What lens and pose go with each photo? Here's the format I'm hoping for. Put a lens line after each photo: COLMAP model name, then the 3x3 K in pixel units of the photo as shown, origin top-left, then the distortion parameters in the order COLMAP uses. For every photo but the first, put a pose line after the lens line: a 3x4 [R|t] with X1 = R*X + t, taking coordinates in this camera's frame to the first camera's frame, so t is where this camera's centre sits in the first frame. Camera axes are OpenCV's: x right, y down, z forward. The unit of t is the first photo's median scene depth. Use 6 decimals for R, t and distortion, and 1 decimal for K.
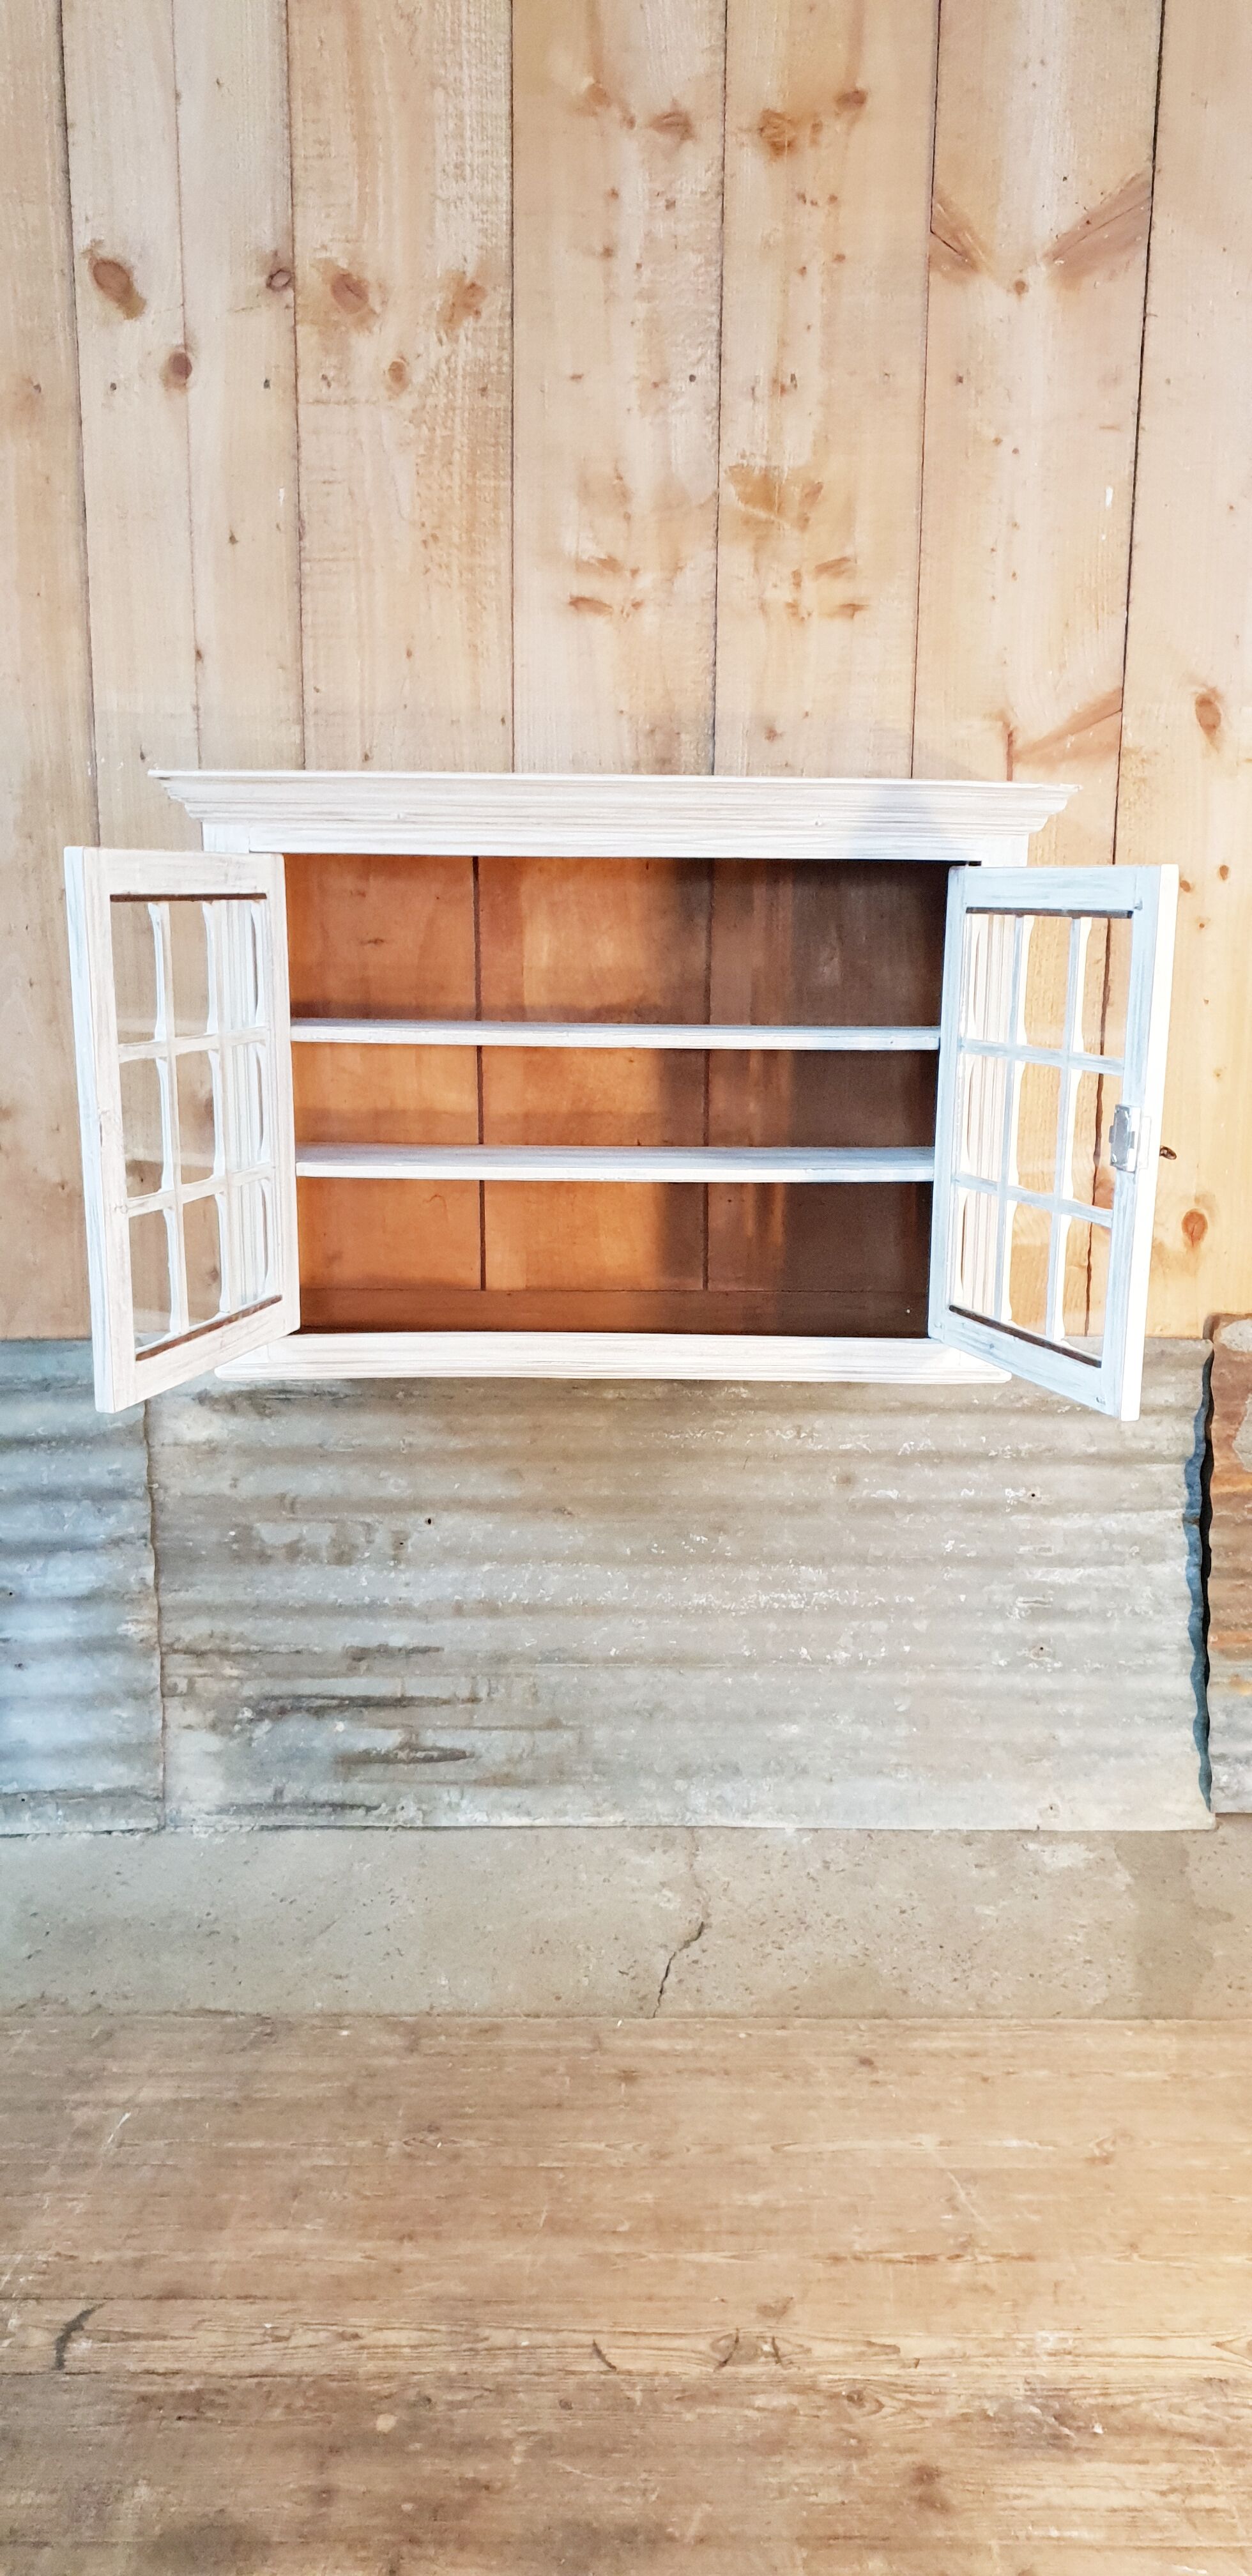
lens RADIAL K [[2019.4, 0, 657.2], [0, 2019.4, 1300.1], [0, 0, 1]] dist [0.005350, 0.005934]
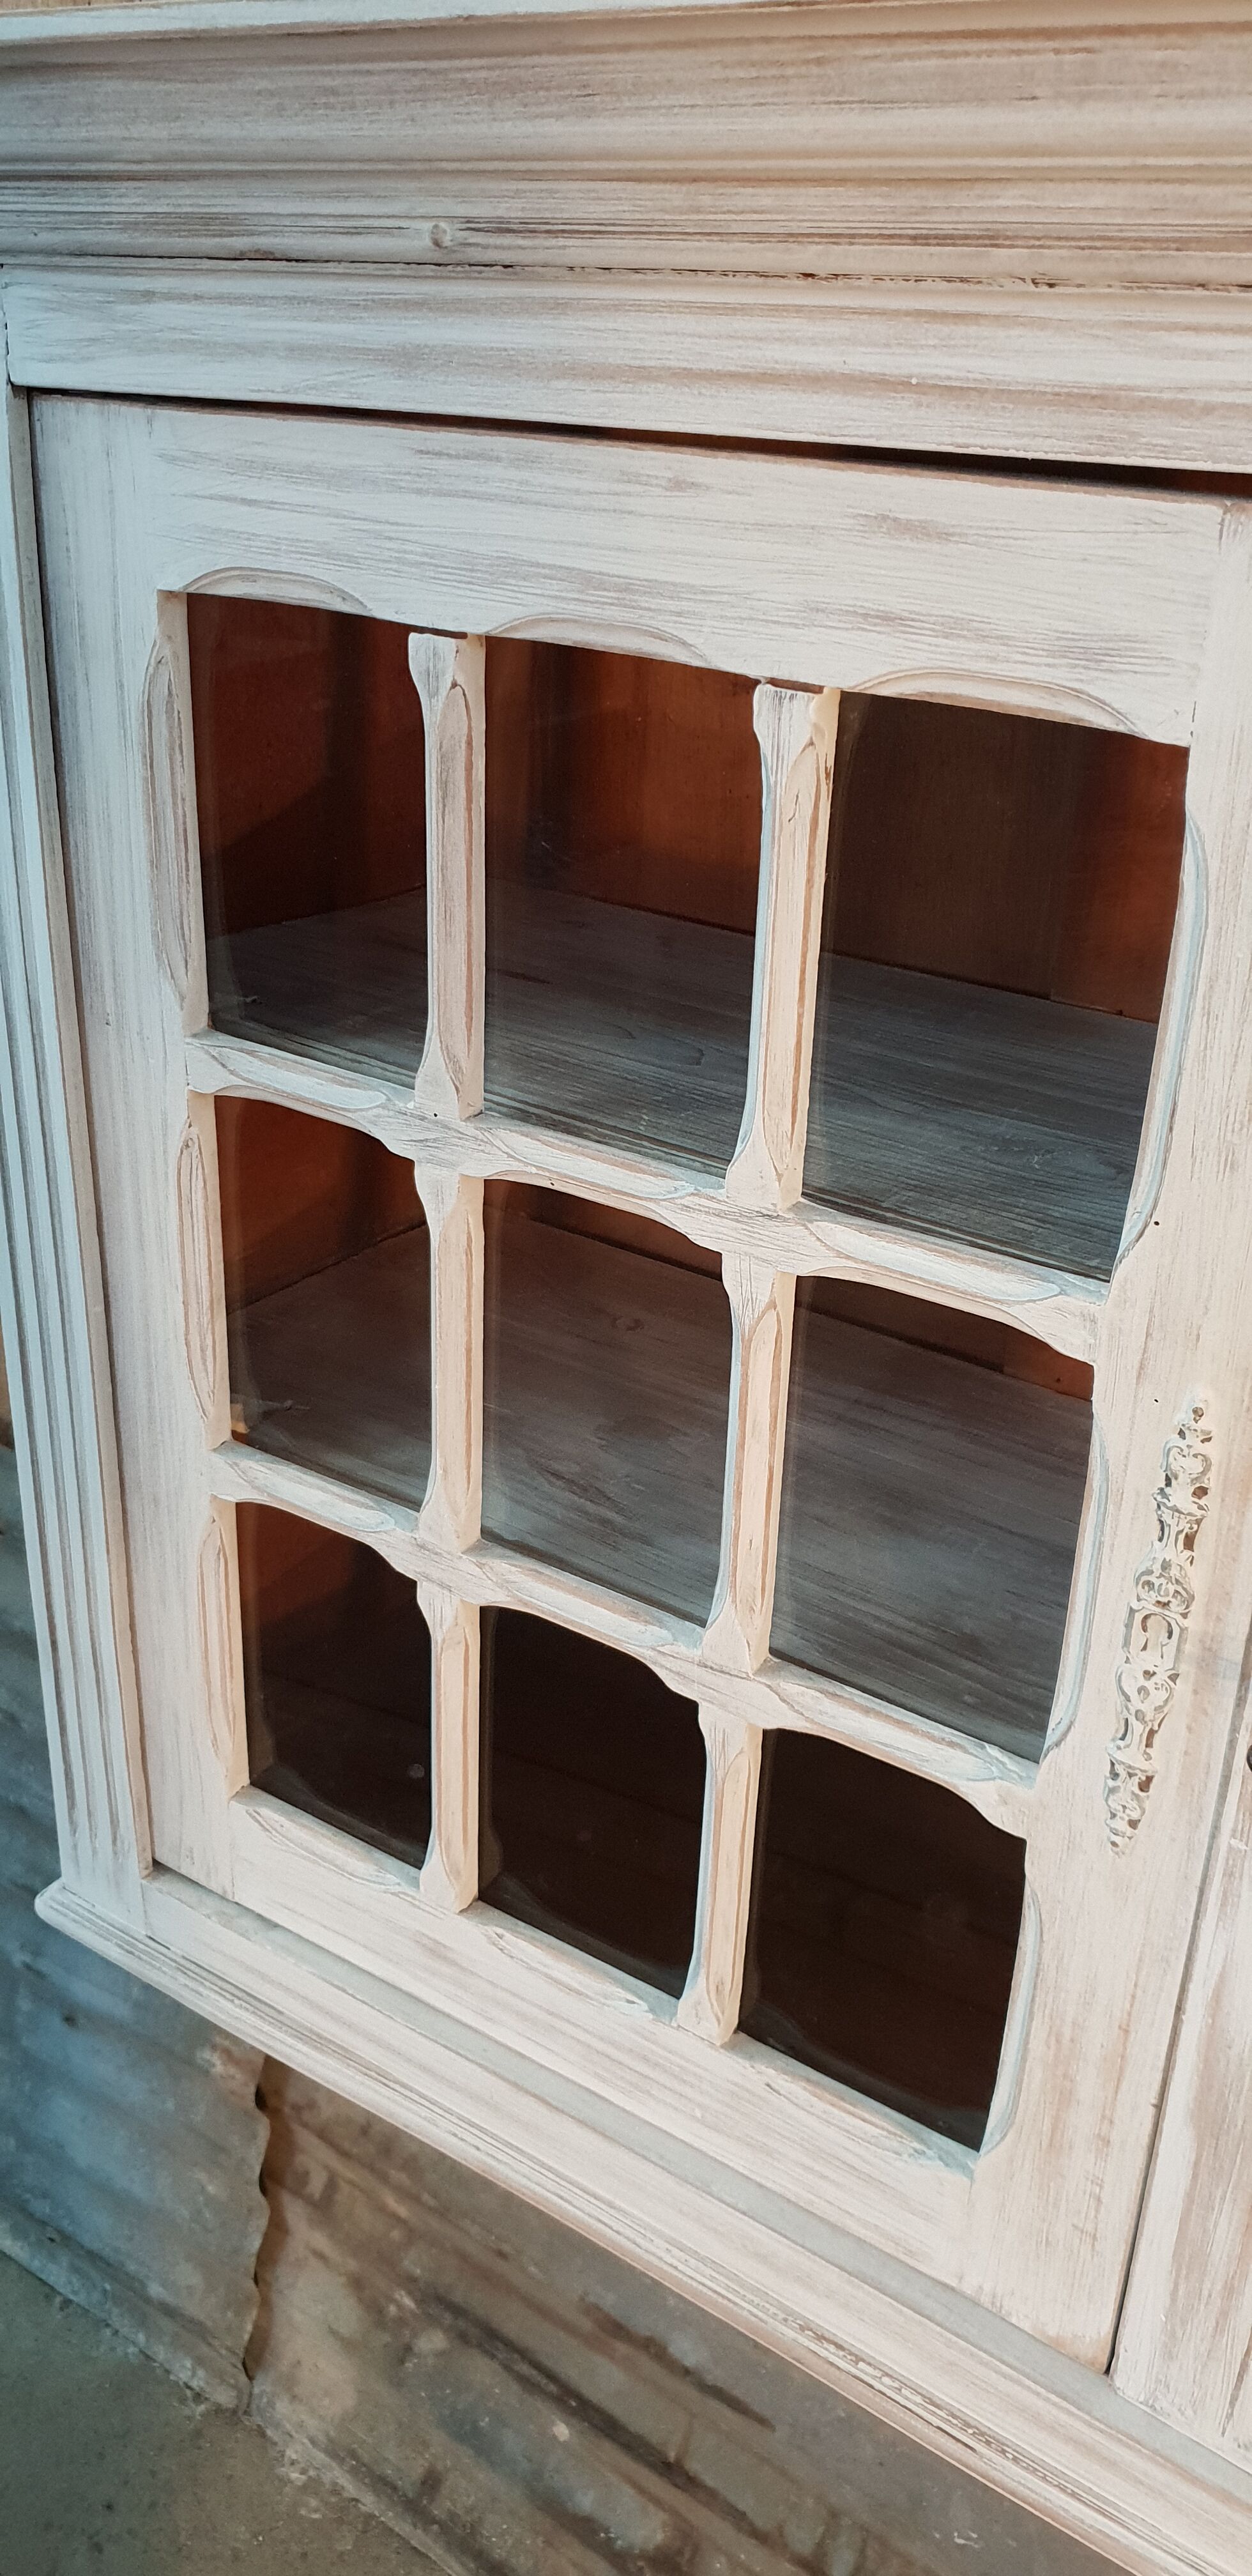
lens RADIAL K [[2019.4, 0, 657.9], [0, 2019.4, 1264.2], [0, 0, 1]] dist [0.005350, 0.005934]
pose [[0.819562, 0.261675, -0.509749, 0.024498], [-0.144733, 0.955322, 0.257707, -0.163917], [0.554410, -0.137429, 0.820818, 0.694420]]
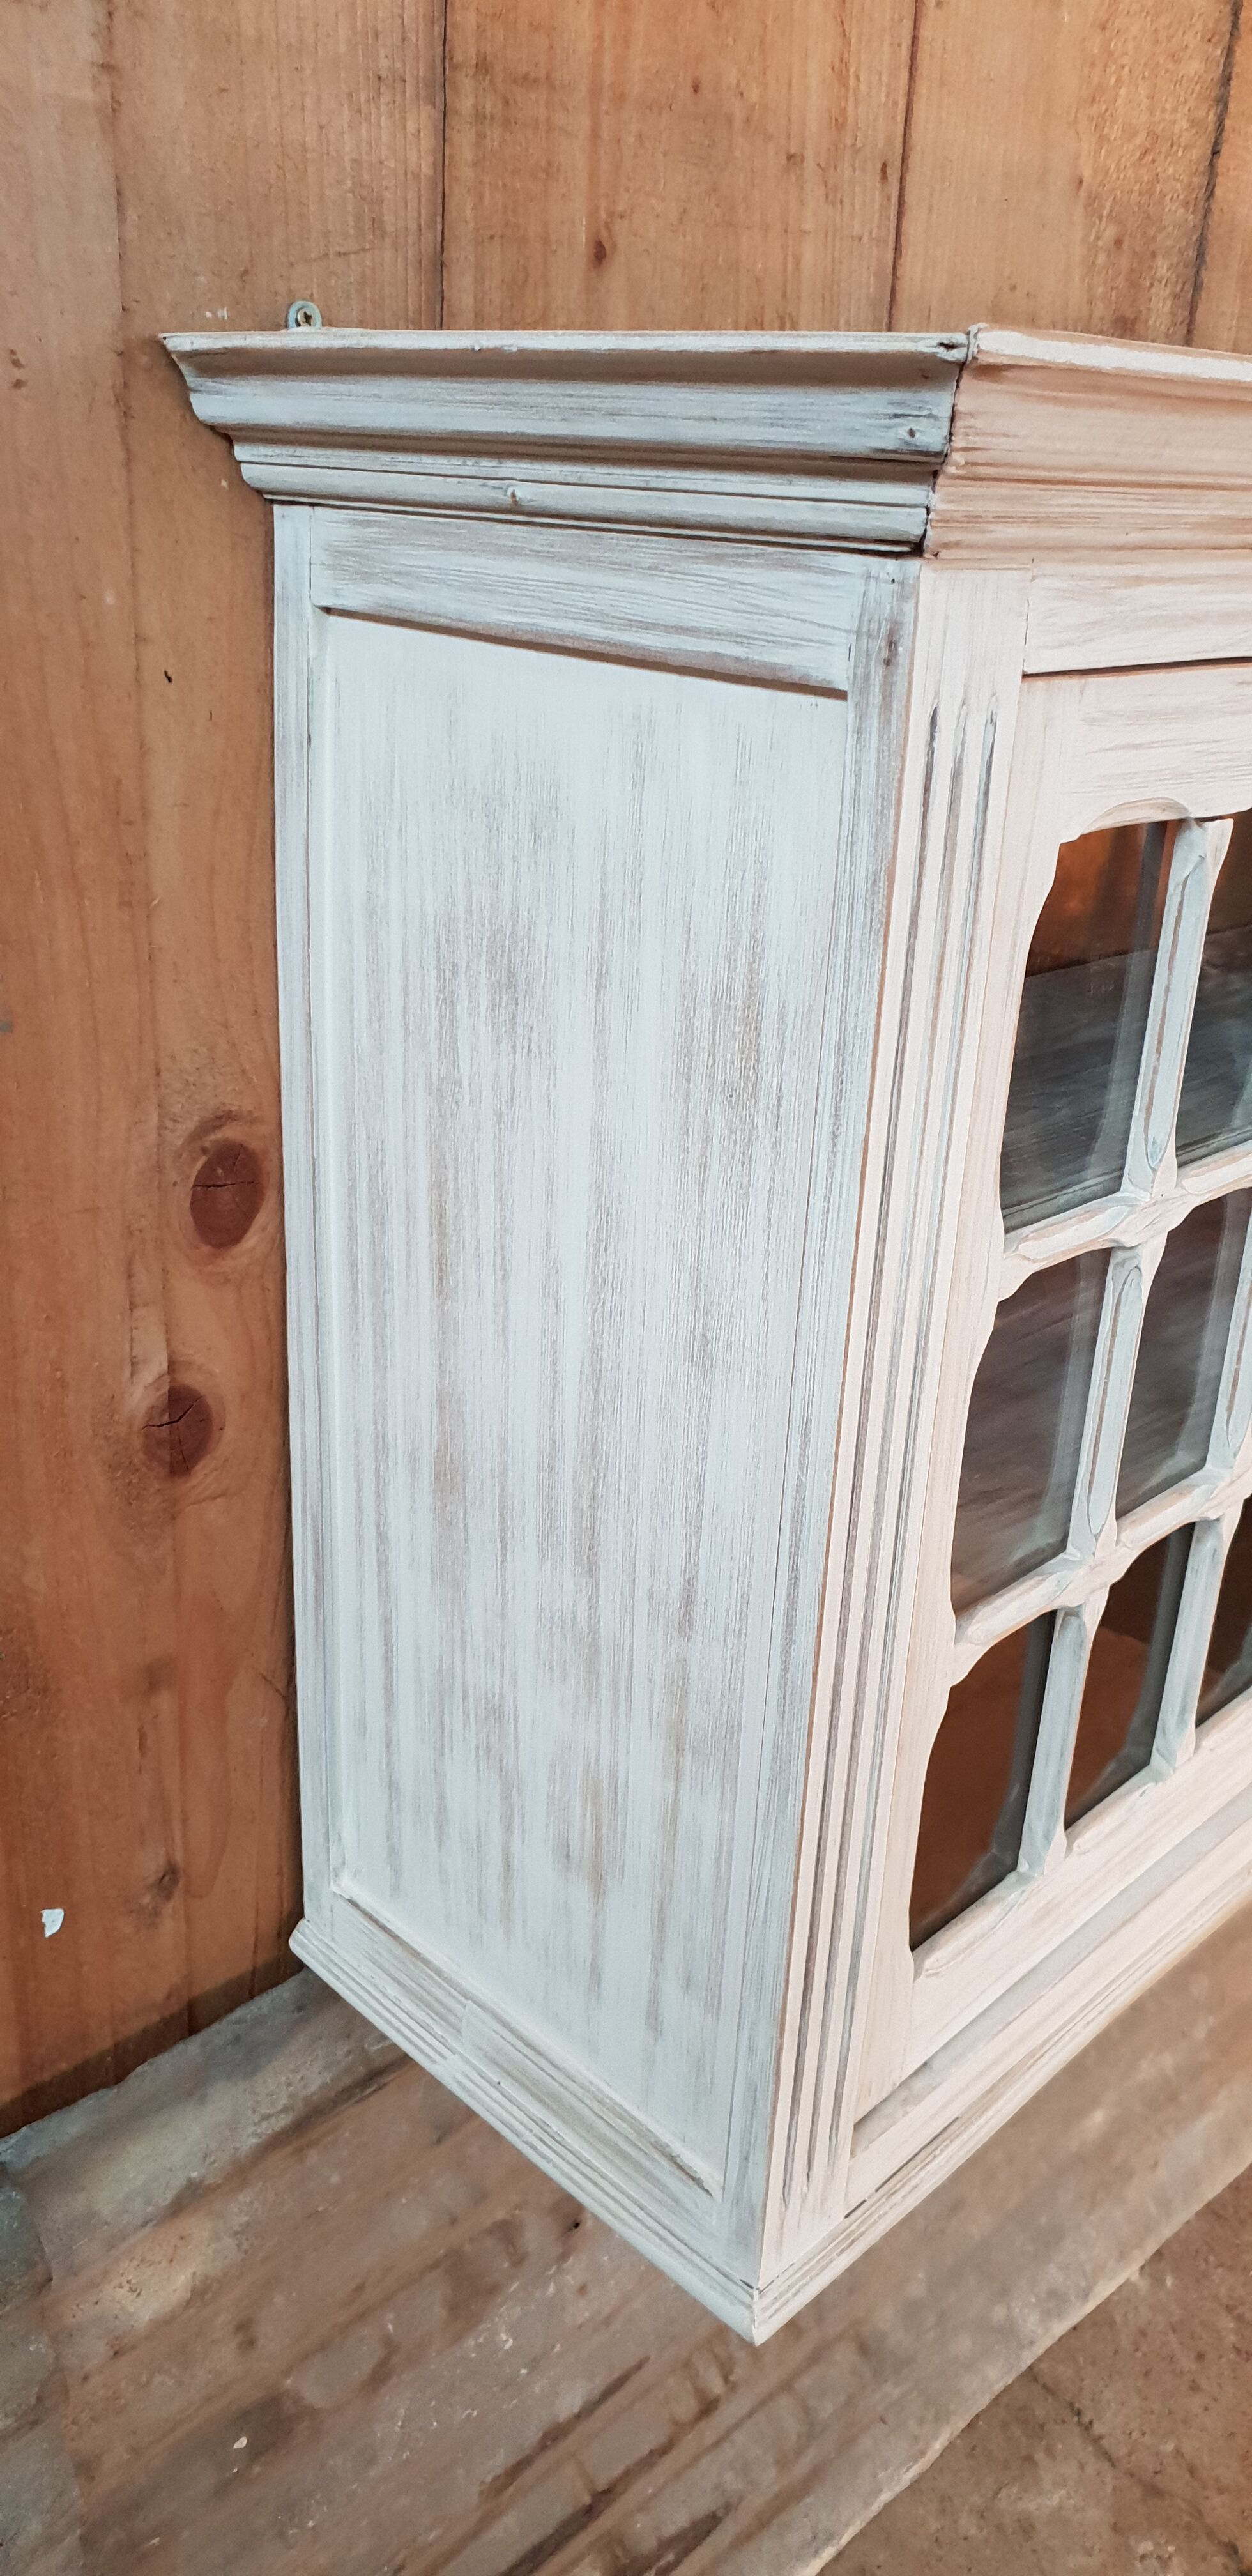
lens RADIAL K [[2019.4, 0, 665.2], [0, 2019.4, 1281.5], [0, 0, 1]] dist [0.005350, 0.005934]
pose [[0.717112, -0.241827, 0.653659, -0.355057], [0.094589, 0.962966, 0.252486, -0.184241], [-0.690510, -0.119232, 0.713428, 0.714572]]
